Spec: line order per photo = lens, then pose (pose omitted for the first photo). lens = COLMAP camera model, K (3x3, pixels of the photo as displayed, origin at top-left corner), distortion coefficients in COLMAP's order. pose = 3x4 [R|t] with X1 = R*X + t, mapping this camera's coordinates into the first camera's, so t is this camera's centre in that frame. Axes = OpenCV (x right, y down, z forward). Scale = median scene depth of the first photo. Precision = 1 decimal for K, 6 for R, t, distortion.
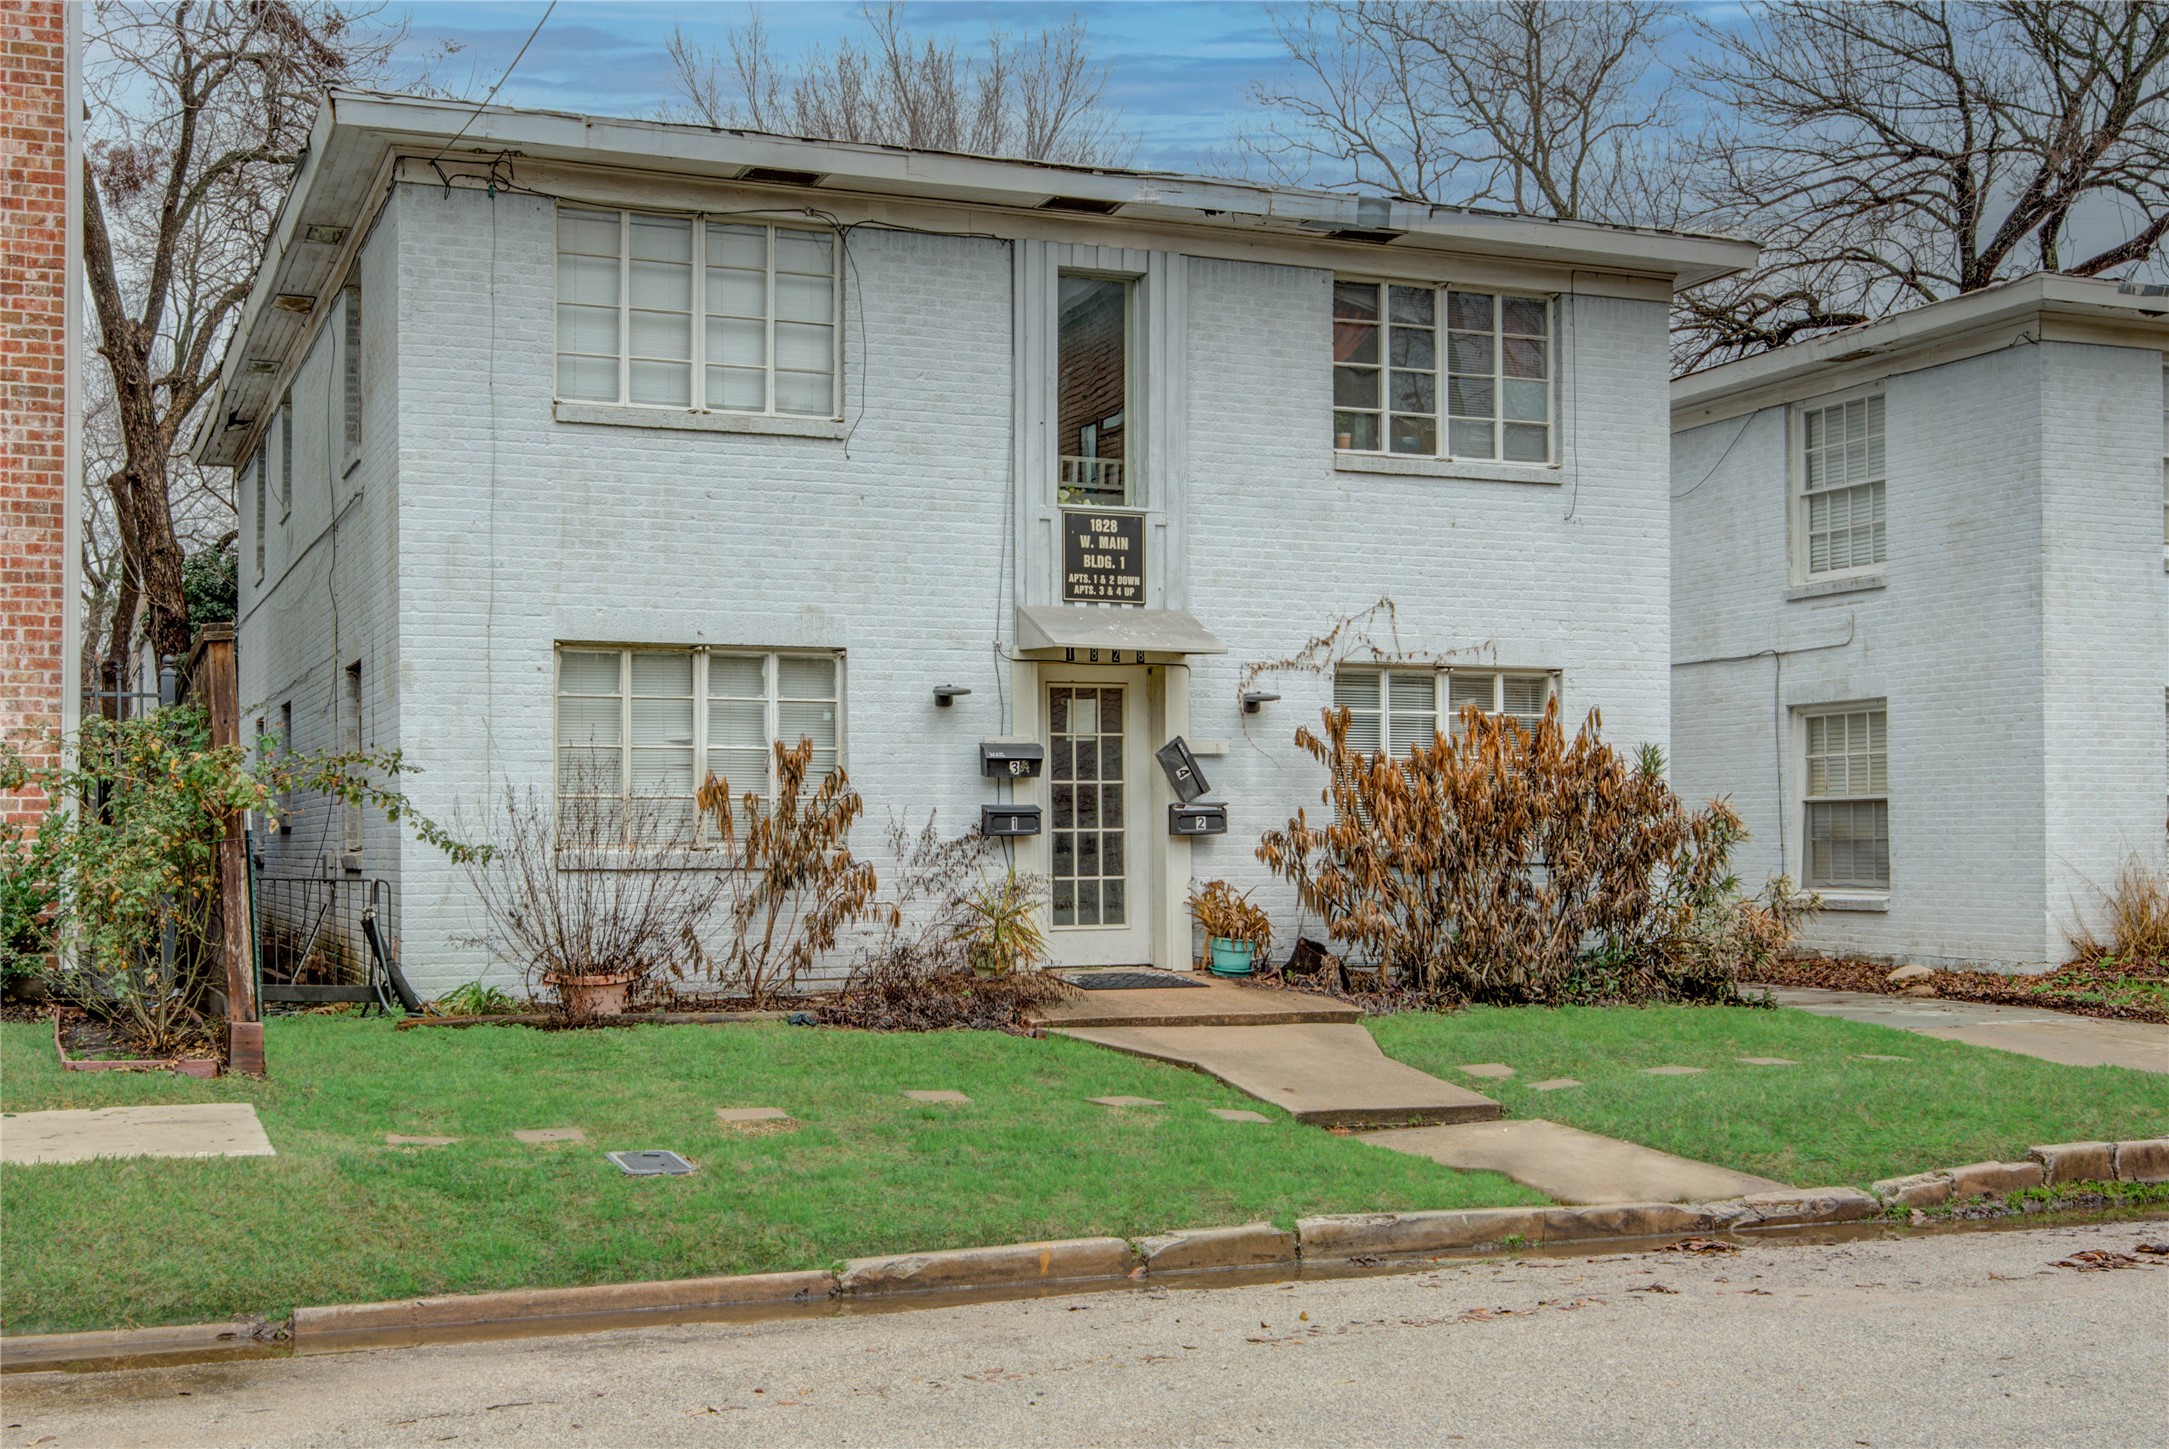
lens RADIAL K [[2258.2, 0, 1082.9], [0, 2258.2, 509.7], [0, 0, 1]] dist [-0.017862, 0.039337]
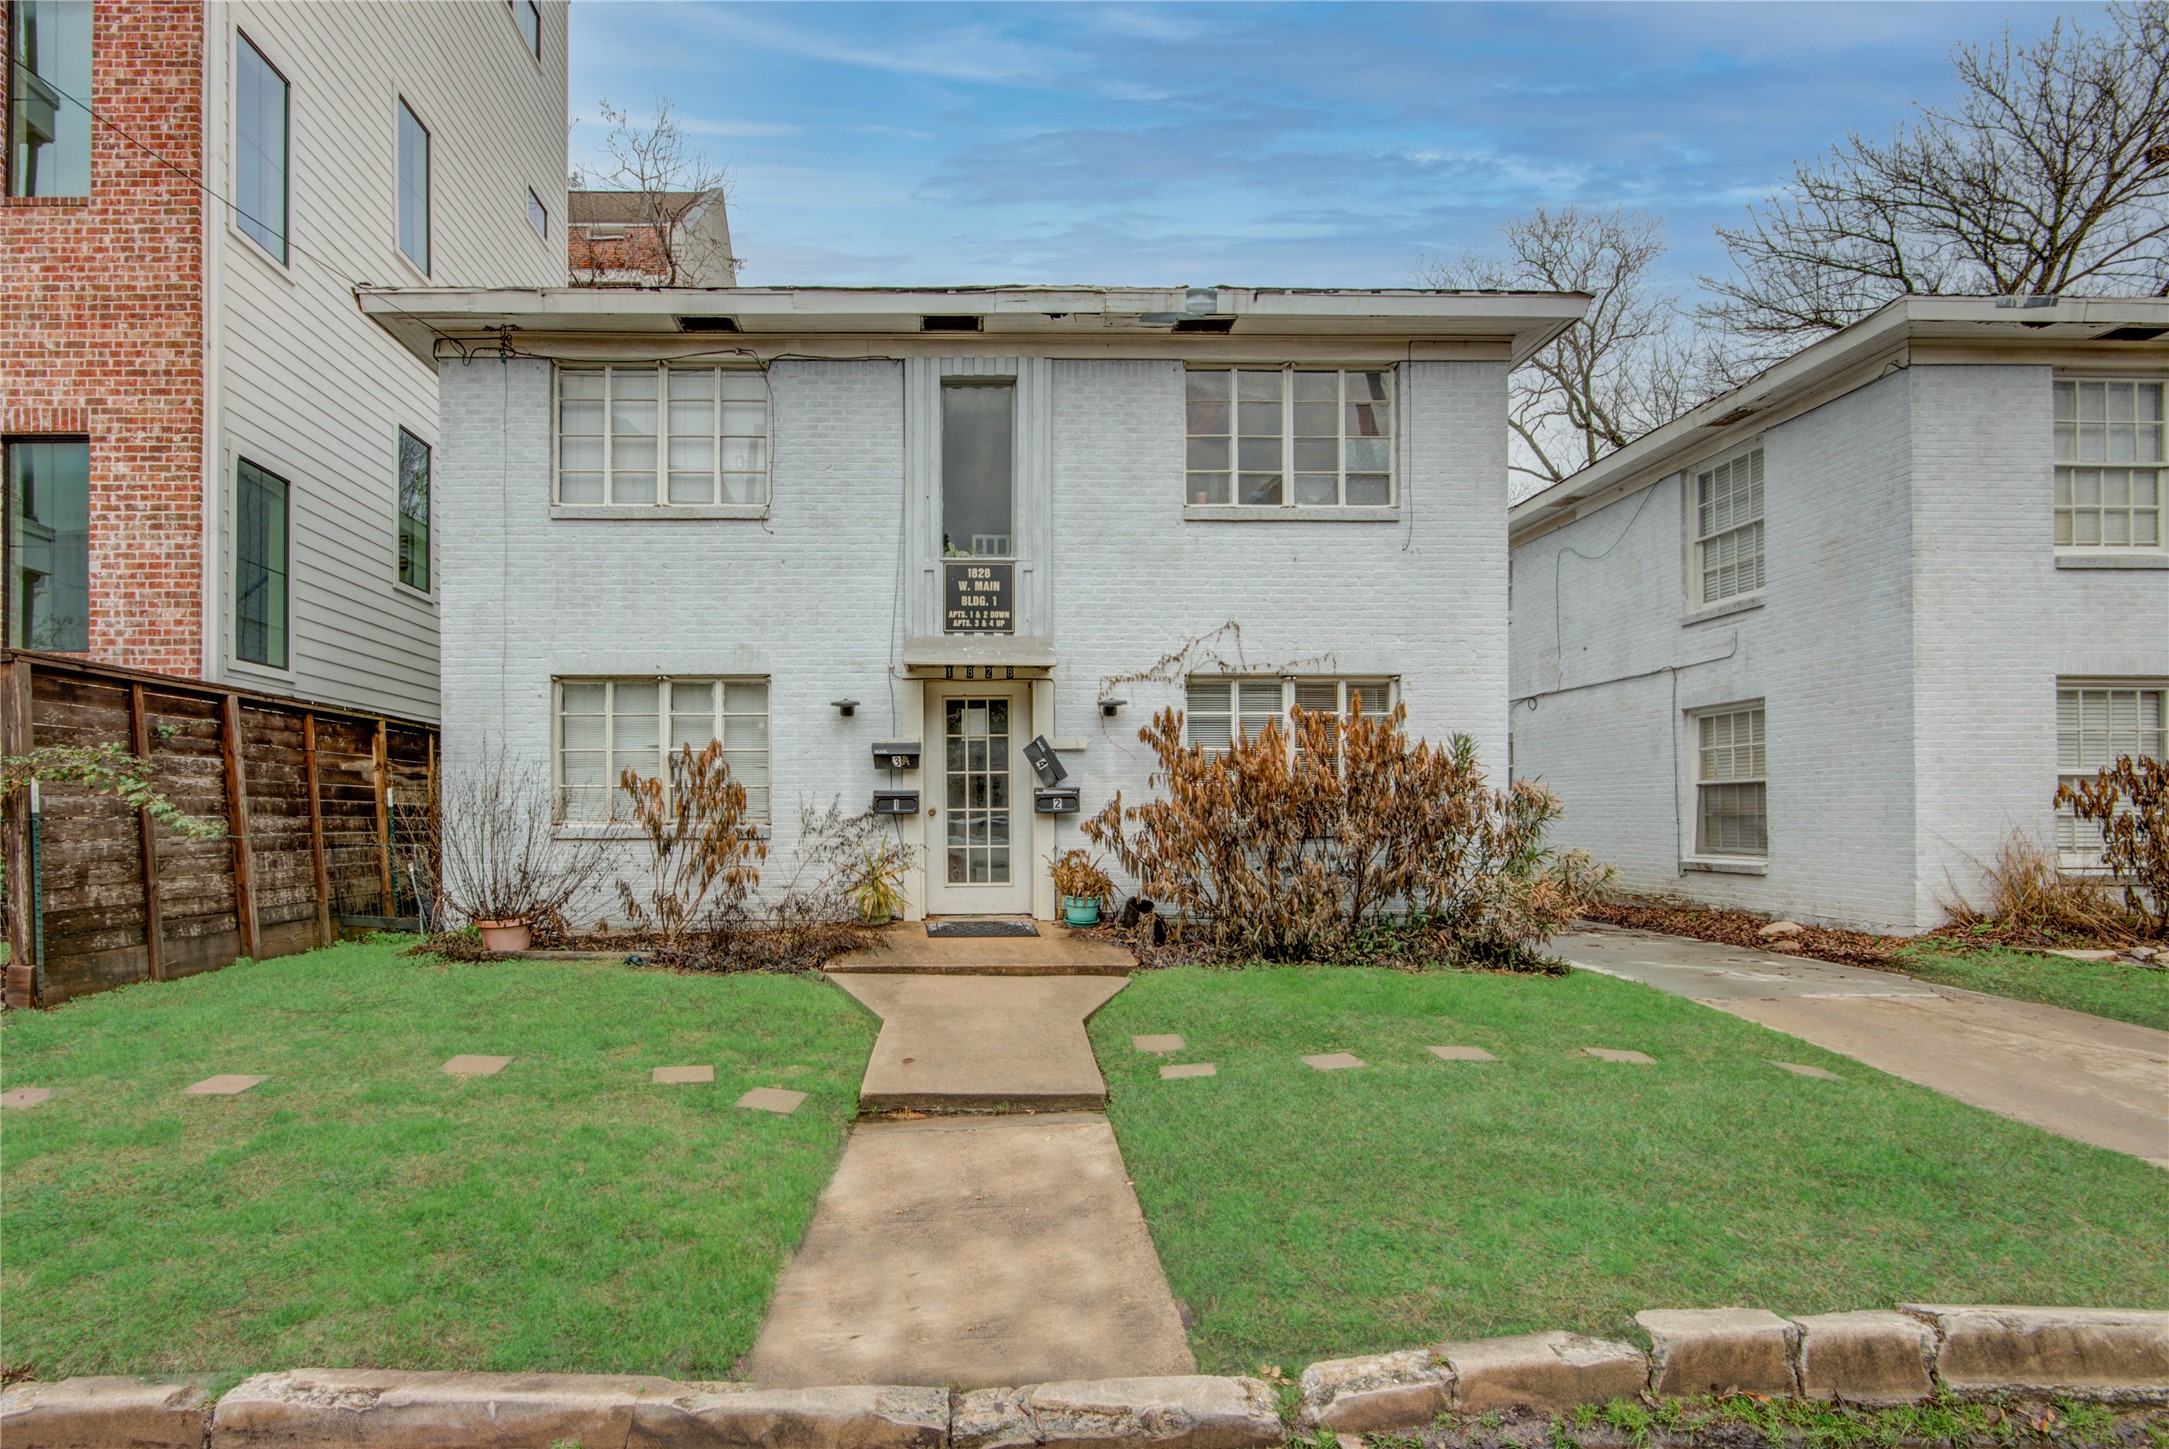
lens RADIAL K [[1001.4, 0, 1091.2], [0, 1001.4, 721.9], [0, 0, 1]] dist [-0.002542, -0.001177]
pose [[0.936694, -0.032602, -0.348628, 0.262018], [0.051876, 0.997589, 0.046091, 0.067774], [0.346285, -0.061259, 0.936127, 0.480678]]
